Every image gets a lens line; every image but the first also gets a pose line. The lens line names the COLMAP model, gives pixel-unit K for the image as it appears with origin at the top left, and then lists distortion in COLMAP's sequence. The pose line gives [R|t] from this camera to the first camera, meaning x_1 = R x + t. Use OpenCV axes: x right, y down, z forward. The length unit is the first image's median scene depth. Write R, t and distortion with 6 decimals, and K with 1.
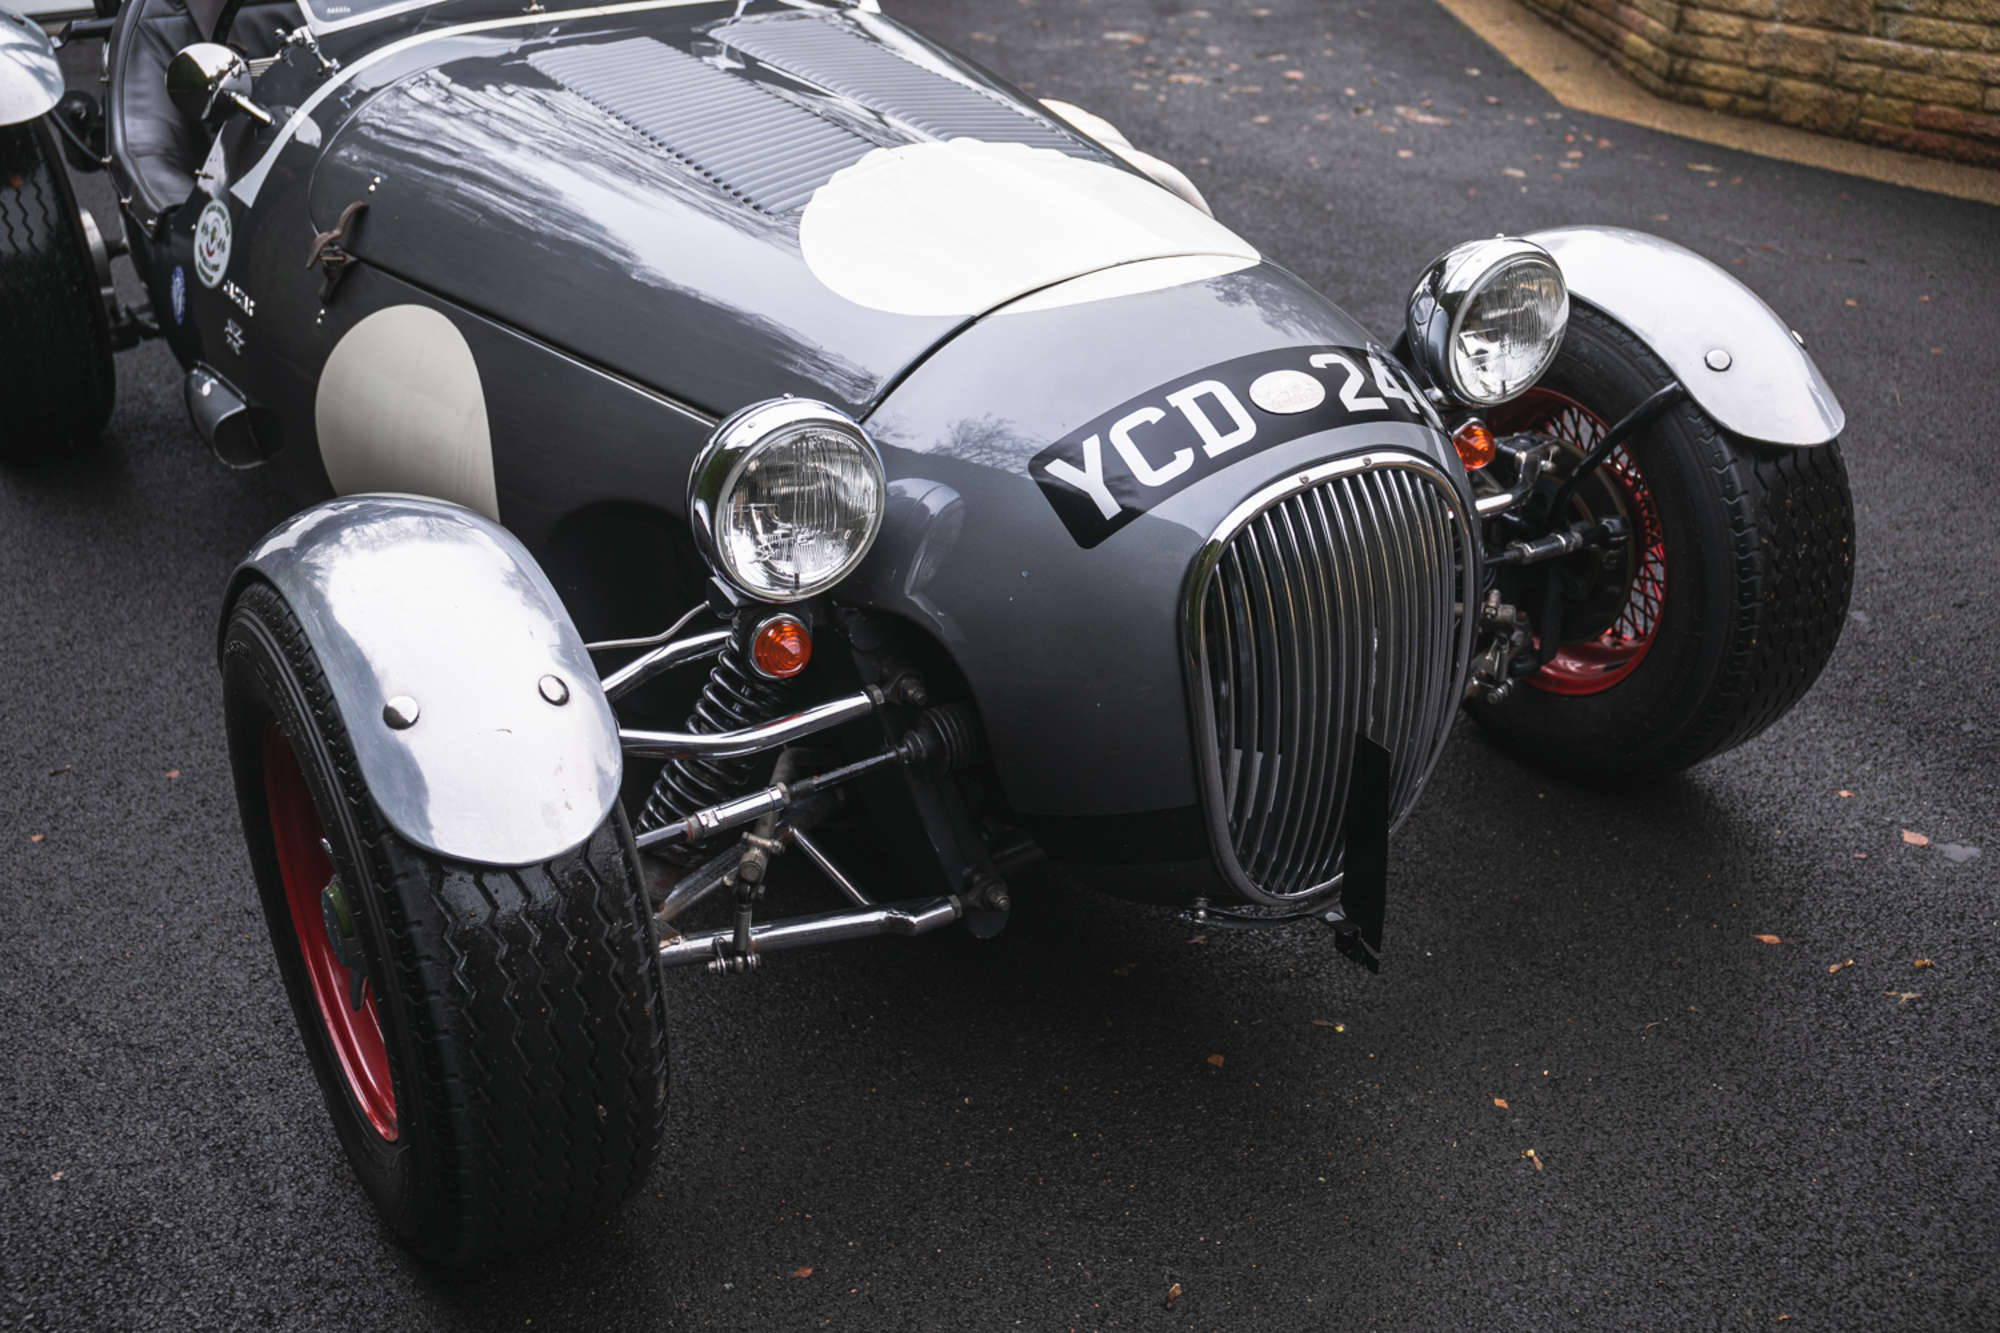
lens RADIAL K [[2149.5, 0, 1000.0], [0, 2149.5, 666.5], [0, 0, 1]] dist [-0.008370, 0.001942]
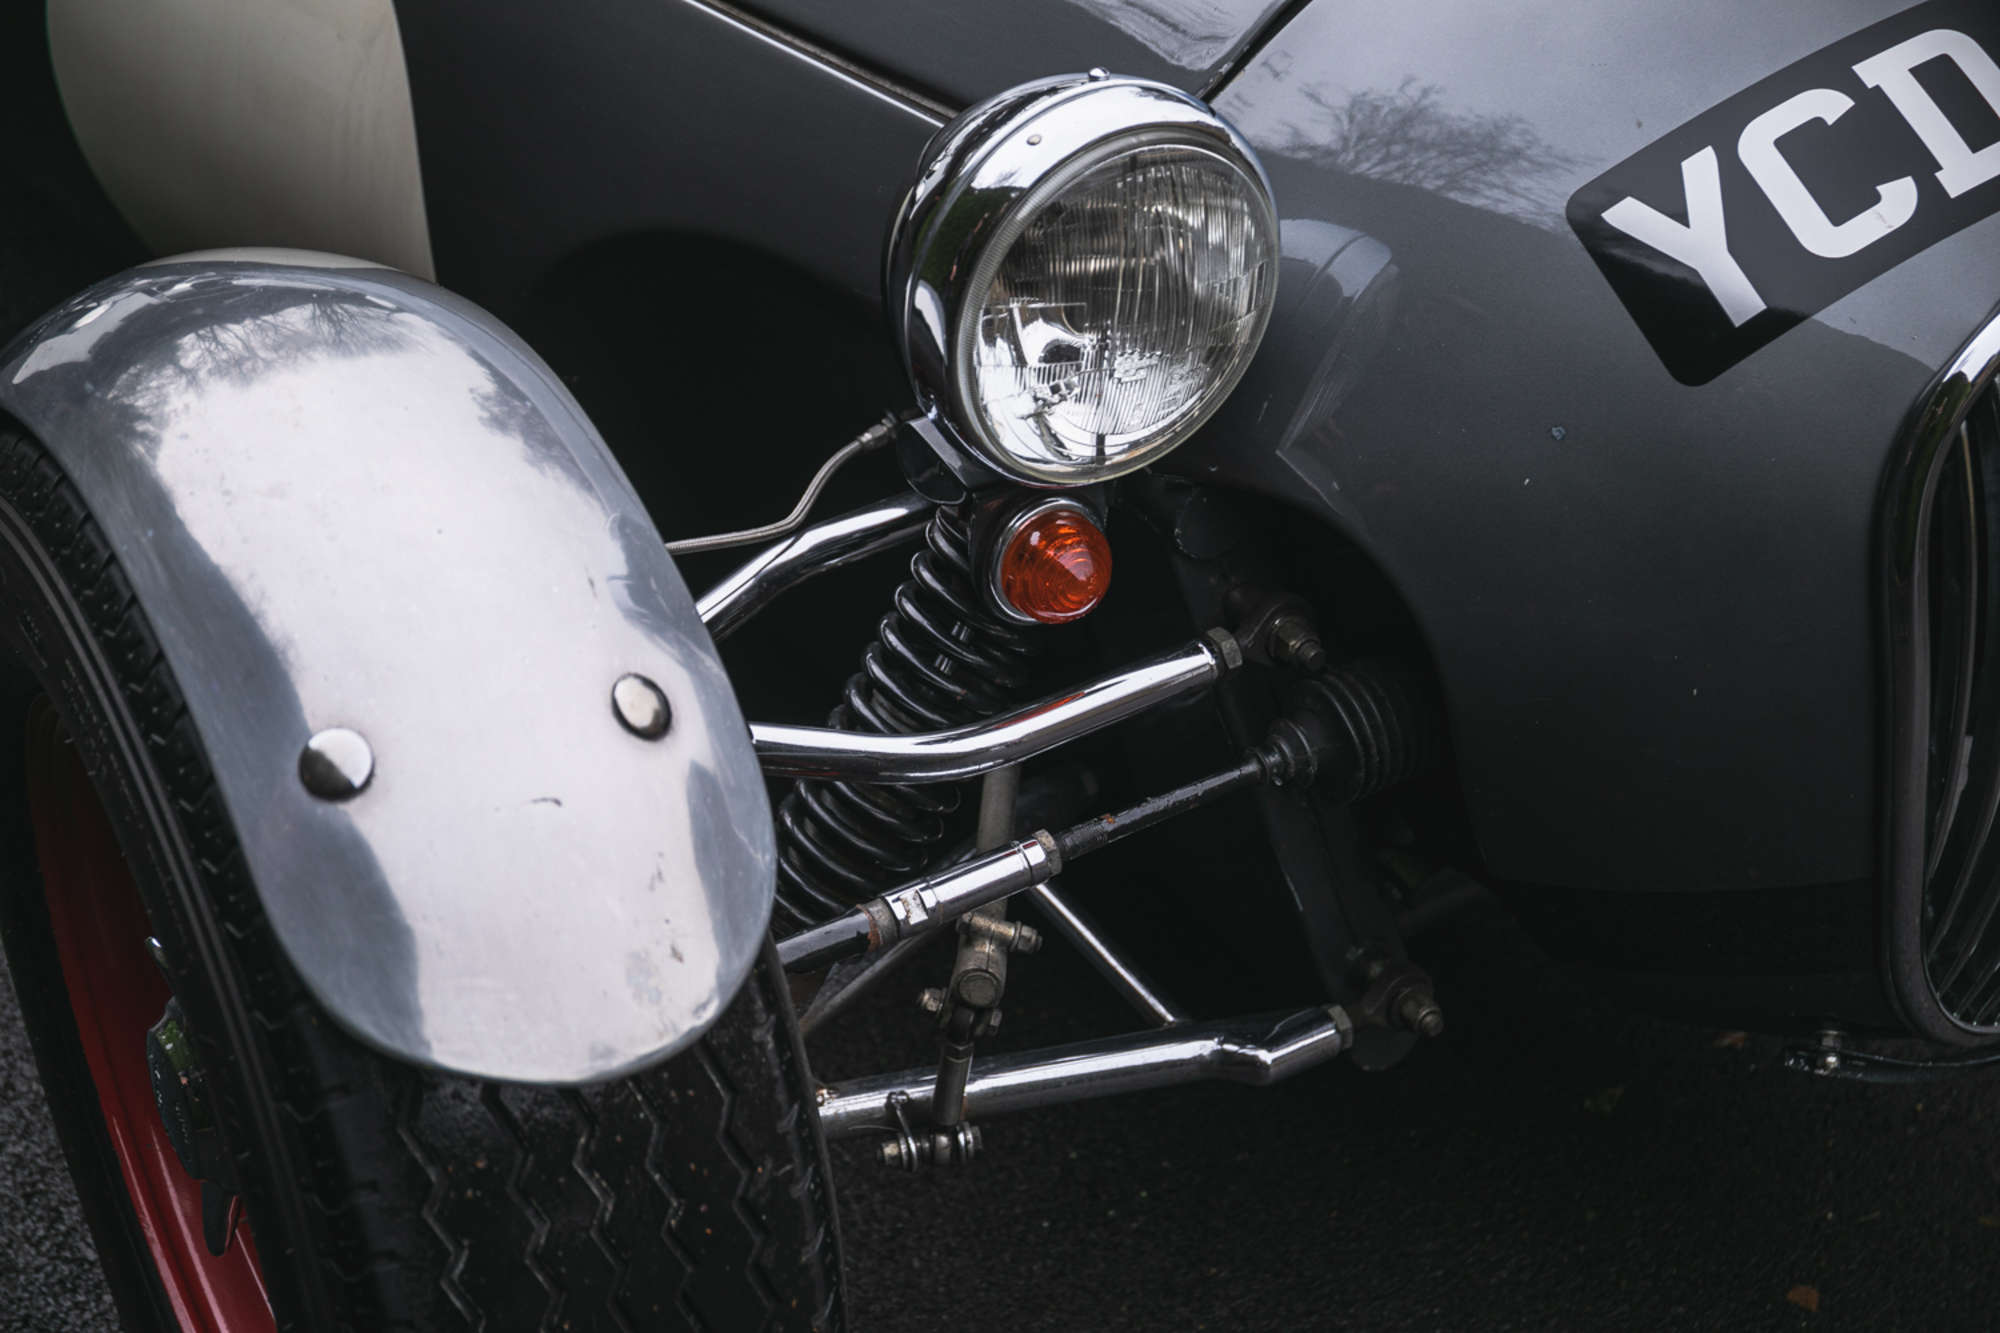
lens RADIAL K [[3410.3, 0, 1000.0], [0, 3410.3, 666.5], [0, 0, 1]] dist [-0.003411, 0.302050]
pose [[0.999386, 0.012717, -0.032643, -0.090778], [-0.009492, 0.995227, 0.097129, -0.064802], [0.033722, -0.096759, 0.994736, 0.213782]]
